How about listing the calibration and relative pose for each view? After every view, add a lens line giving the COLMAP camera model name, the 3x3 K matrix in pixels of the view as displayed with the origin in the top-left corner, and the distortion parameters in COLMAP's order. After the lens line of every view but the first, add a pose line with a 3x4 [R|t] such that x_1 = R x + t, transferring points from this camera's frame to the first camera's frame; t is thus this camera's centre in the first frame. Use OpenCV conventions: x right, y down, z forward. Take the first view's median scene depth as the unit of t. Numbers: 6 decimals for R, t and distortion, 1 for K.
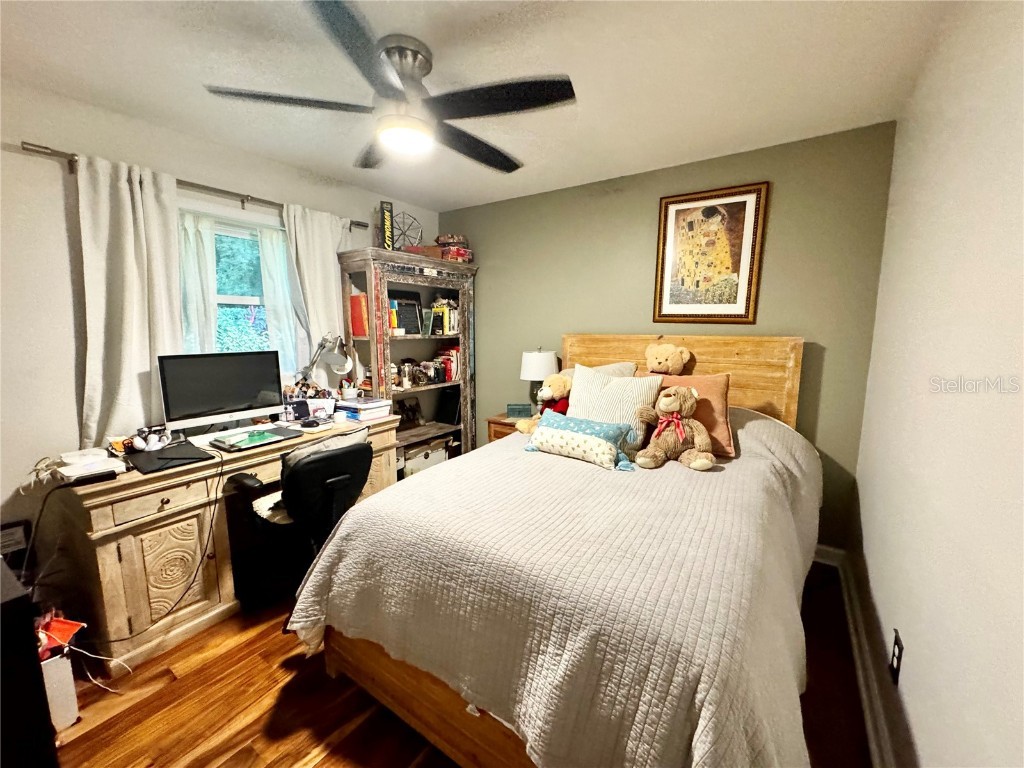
lens RADIAL K [[409.4, 0, 512.0], [0, 409.4, 384.0], [0, 0, 1]] dist [0.000063, -0.000039]
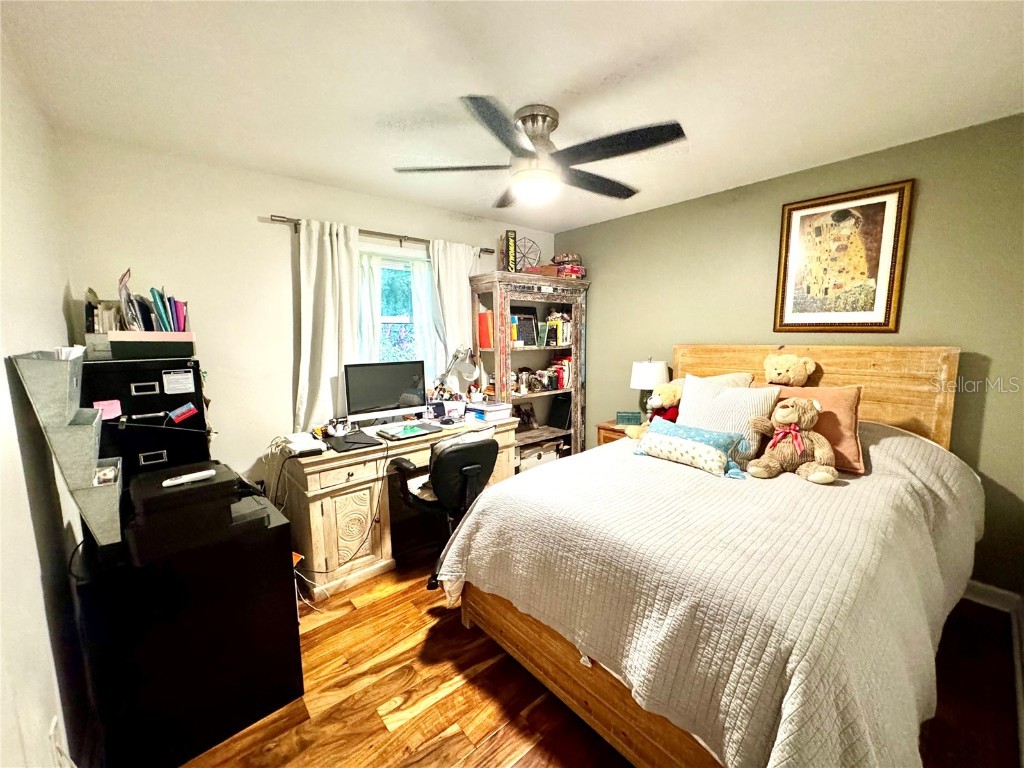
lens RADIAL K [[409.4, 0, 512.0], [0, 409.4, 384.0], [0, 0, 1]] dist [0.000063, -0.000039]
pose [[0.966555, 0.016810, -0.255908, -0.005878], [-0.022155, 0.999592, -0.018018, 0.005248], [0.255501, 0.023085, 0.966533, -0.128337]]
